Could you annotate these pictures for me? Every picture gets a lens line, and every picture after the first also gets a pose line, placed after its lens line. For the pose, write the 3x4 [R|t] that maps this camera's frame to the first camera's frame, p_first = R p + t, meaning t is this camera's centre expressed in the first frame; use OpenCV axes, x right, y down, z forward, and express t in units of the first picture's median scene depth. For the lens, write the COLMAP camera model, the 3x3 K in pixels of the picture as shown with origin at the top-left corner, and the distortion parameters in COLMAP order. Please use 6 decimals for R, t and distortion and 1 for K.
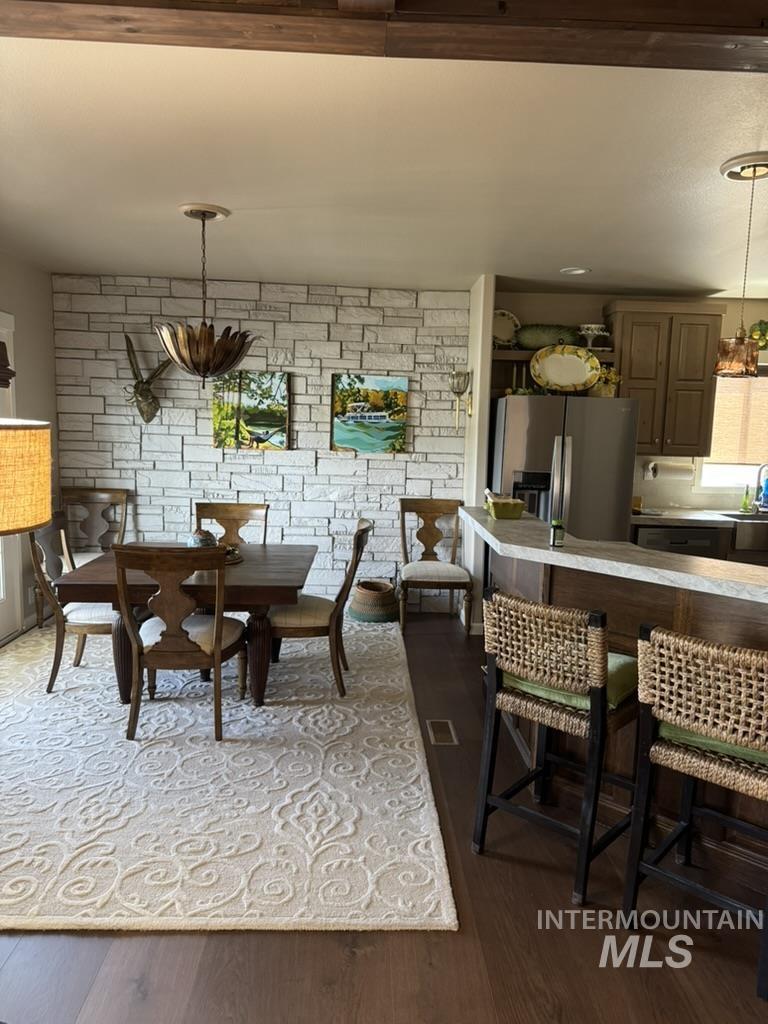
lens RADIAL K [[729.1, 0, 383.8], [0, 729.1, 511.5], [0, 0, 1]] dist [-0.007525, -0.002092]
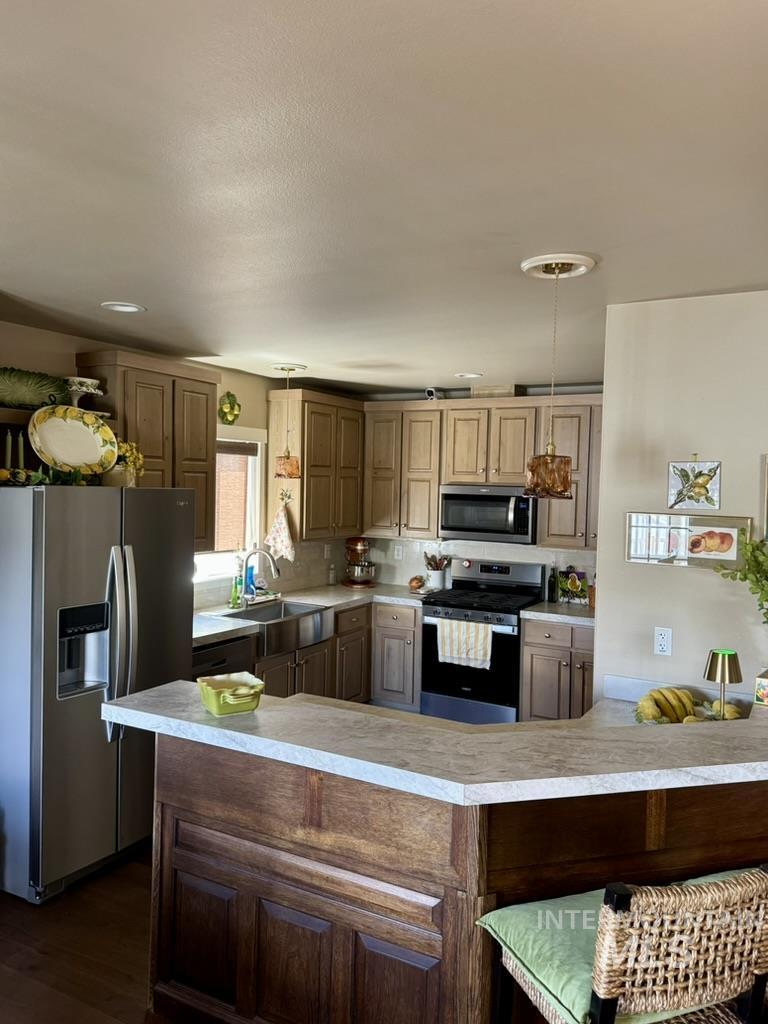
lens RADIAL K [[778.0, 0, 383.7], [0, 778.0, 514.2], [0, 0, 1]] dist [0.000908, 0.001097]
pose [[0.512126, -0.039540, 0.858000, -0.222794], [0.086600, 0.996226, -0.005781, -0.096917], [-0.854533, 0.077264, 0.513618, 0.379268]]
